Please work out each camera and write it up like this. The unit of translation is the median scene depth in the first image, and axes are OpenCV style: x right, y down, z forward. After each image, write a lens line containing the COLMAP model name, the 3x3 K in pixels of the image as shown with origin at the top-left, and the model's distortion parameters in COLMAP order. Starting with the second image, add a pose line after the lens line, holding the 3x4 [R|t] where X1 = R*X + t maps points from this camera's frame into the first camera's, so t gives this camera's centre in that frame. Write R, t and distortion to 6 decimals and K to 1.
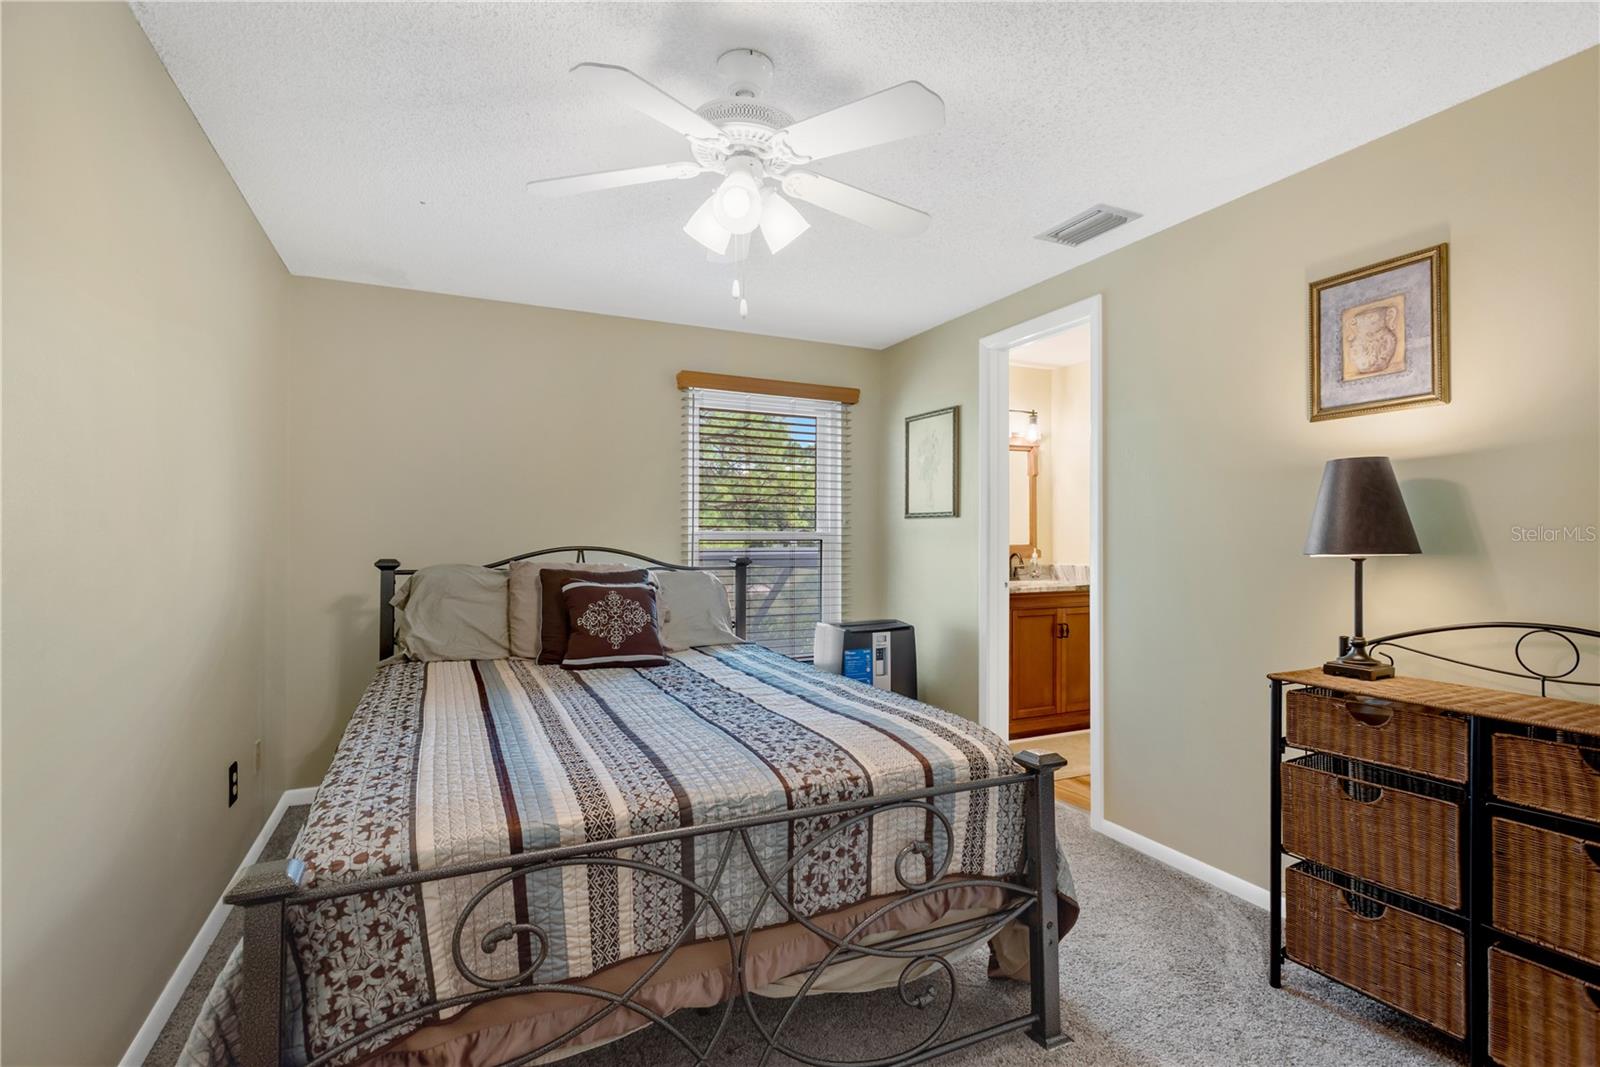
lens RADIAL K [[741.9, 0, 804.4], [0, 741.9, 532.6], [0, 0, 1]] dist [0.012178, -0.002537]
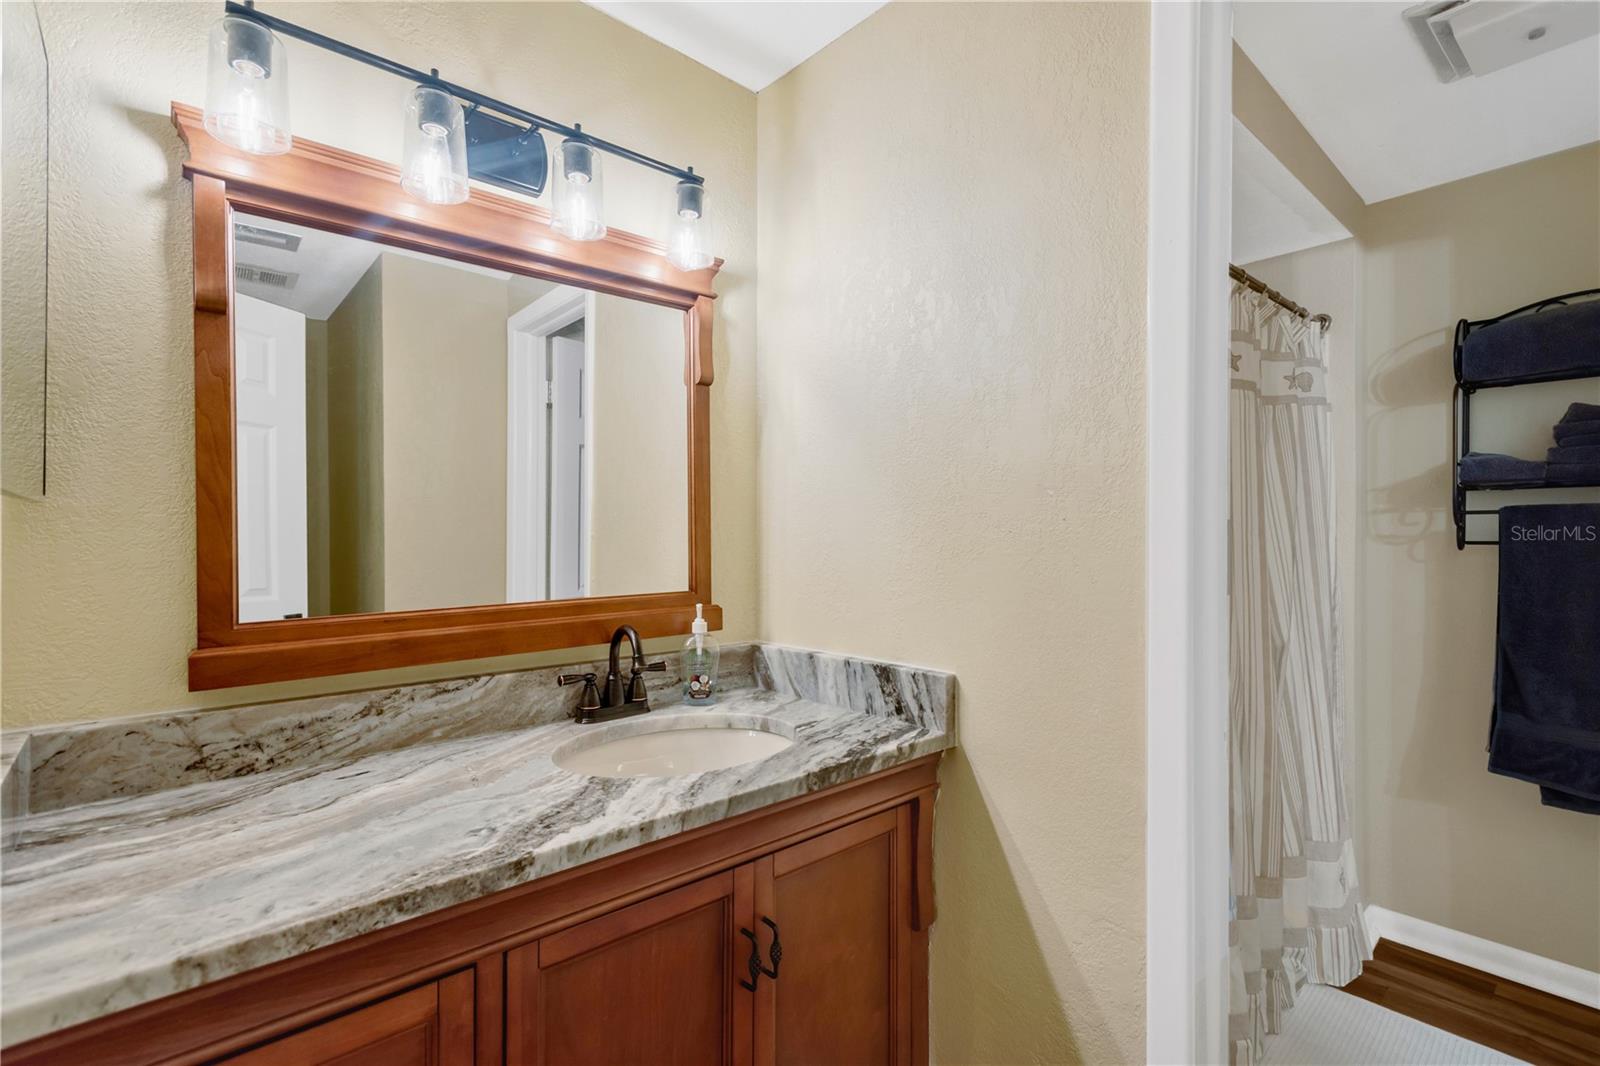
lens RADIAL K [[741.9, 0, 799.7], [0, 741.9, 532.2], [0, 0, 1]] dist [0.012178, -0.002537]
pose [[0.960406, -0.001144, 0.278604, 0.259430], [0.001265, 0.999999, -0.000252, -0.009855], [-0.278603, 0.000594, 0.960406, 0.670825]]
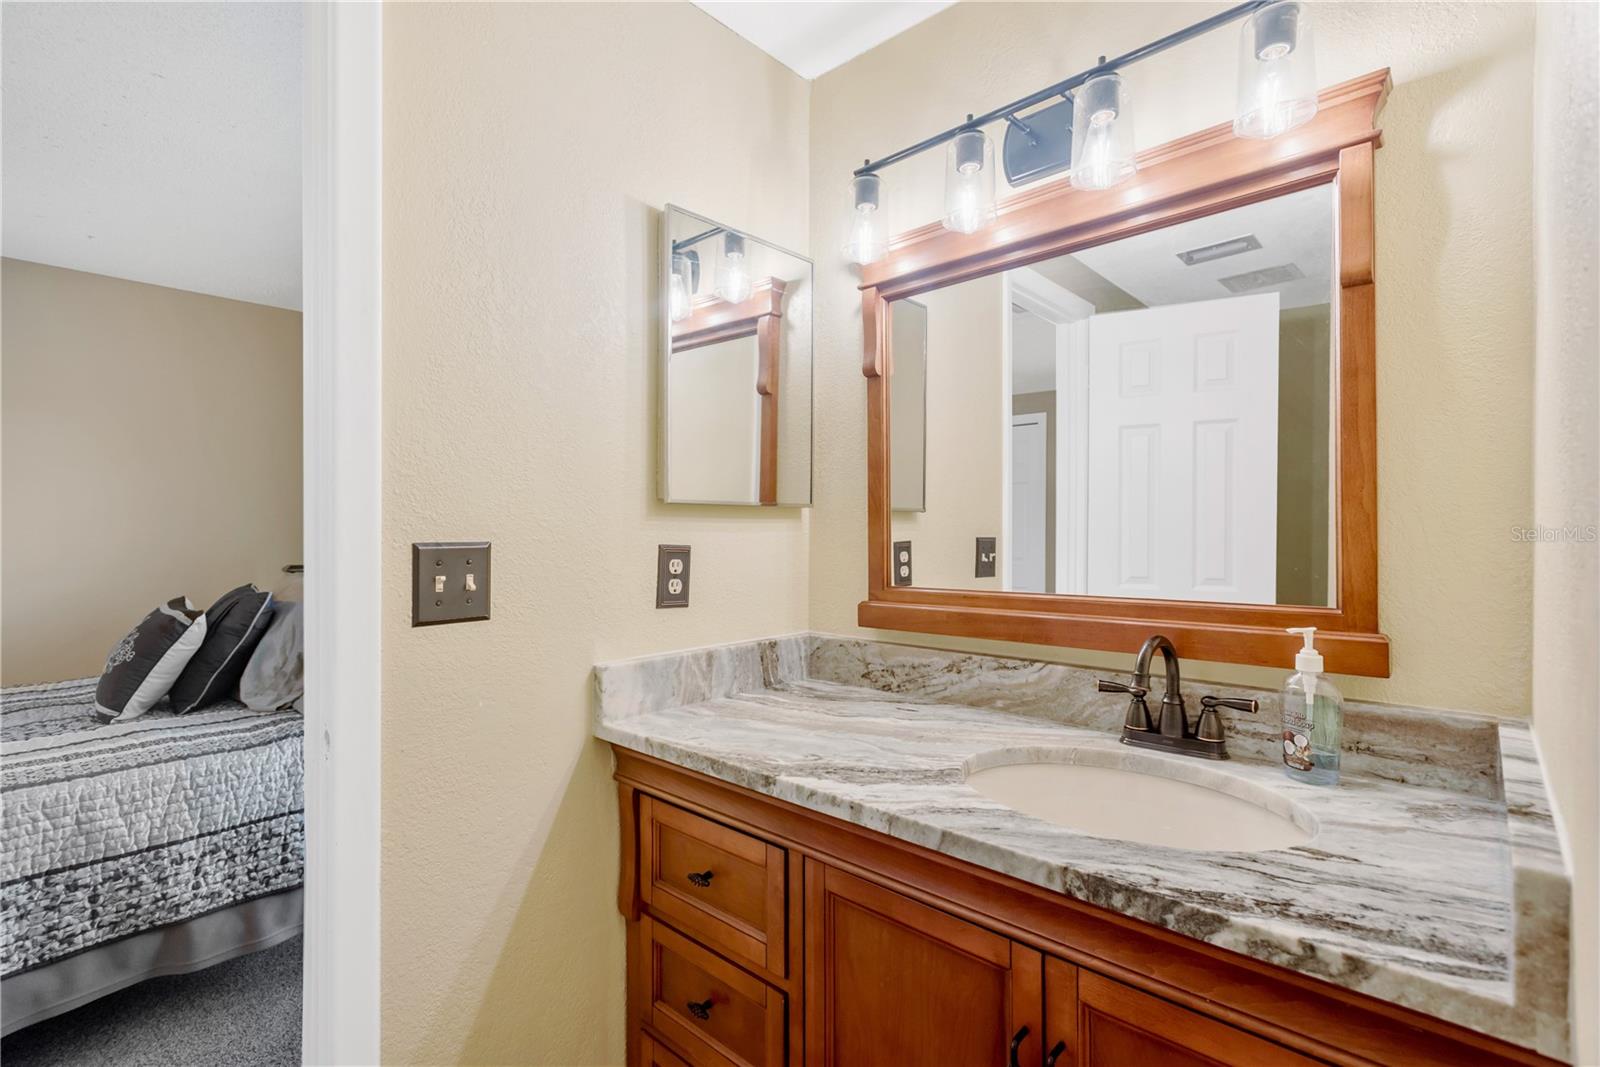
lens RADIAL K [[741.9, 0, 807.2], [0, 741.9, 533.0], [0, 0, 1]] dist [0.012178, -0.002537]
pose [[0.385657, 0.001665, -0.922641, 0.446831], [0.003952, 0.999986, 0.003456, -0.007195], [0.922634, -0.004979, 0.385645, 0.776631]]
